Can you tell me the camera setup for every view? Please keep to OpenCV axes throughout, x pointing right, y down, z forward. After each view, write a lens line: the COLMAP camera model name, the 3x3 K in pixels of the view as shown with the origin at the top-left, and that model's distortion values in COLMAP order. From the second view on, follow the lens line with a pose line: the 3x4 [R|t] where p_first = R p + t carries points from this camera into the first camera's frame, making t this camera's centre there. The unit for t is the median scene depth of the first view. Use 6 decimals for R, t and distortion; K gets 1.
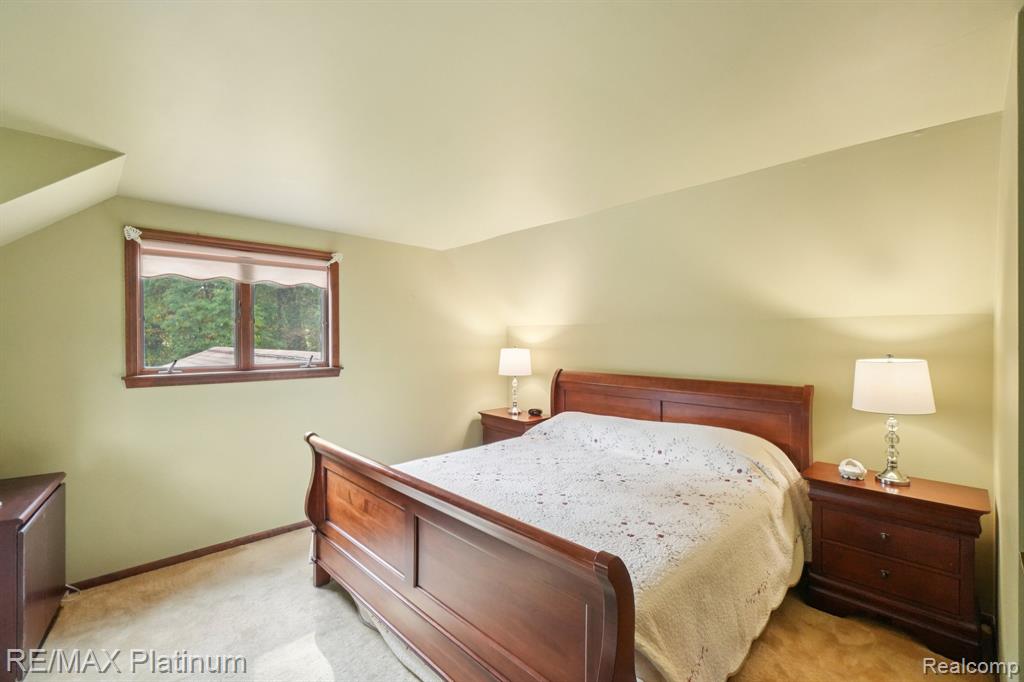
lens RADIAL K [[450.4, 0, 521.6], [0, 450.4, 347.1], [0, 0, 1]] dist [-0.004158, -0.000003]
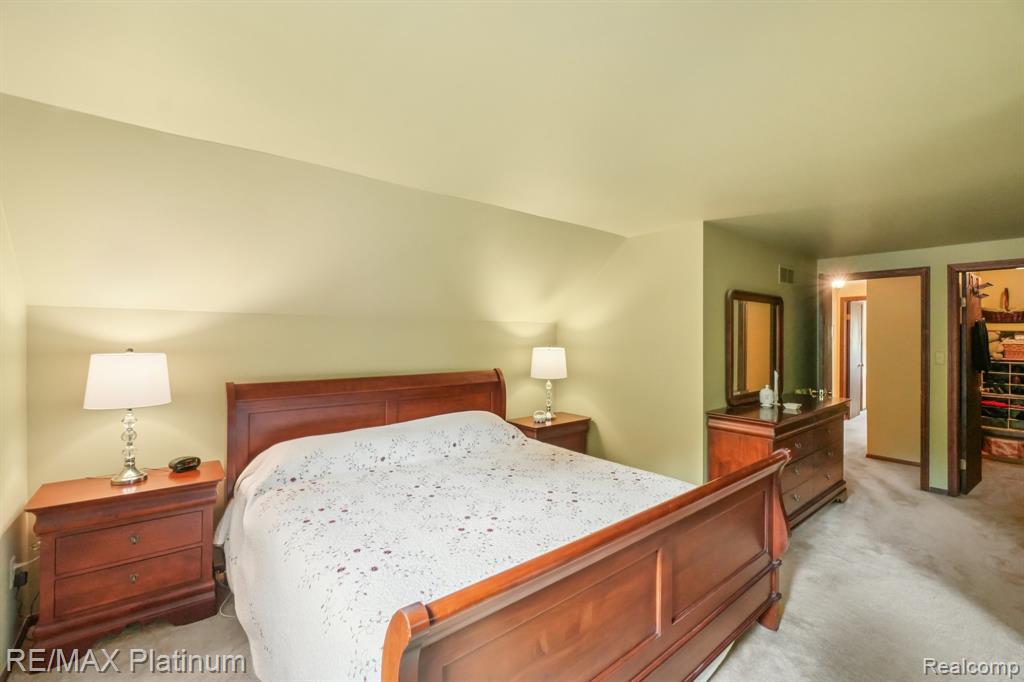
lens RADIAL K [[450.4, 0, 518.5], [0, 450.4, 333.0], [0, 0, 1]] dist [-0.004158, -0.000003]
pose [[0.040502, 0.009936, 0.999130, -0.491843], [0.007401, 0.999920, -0.010244, -0.007235], [-0.999152, 0.007809, 0.040425, 0.556599]]
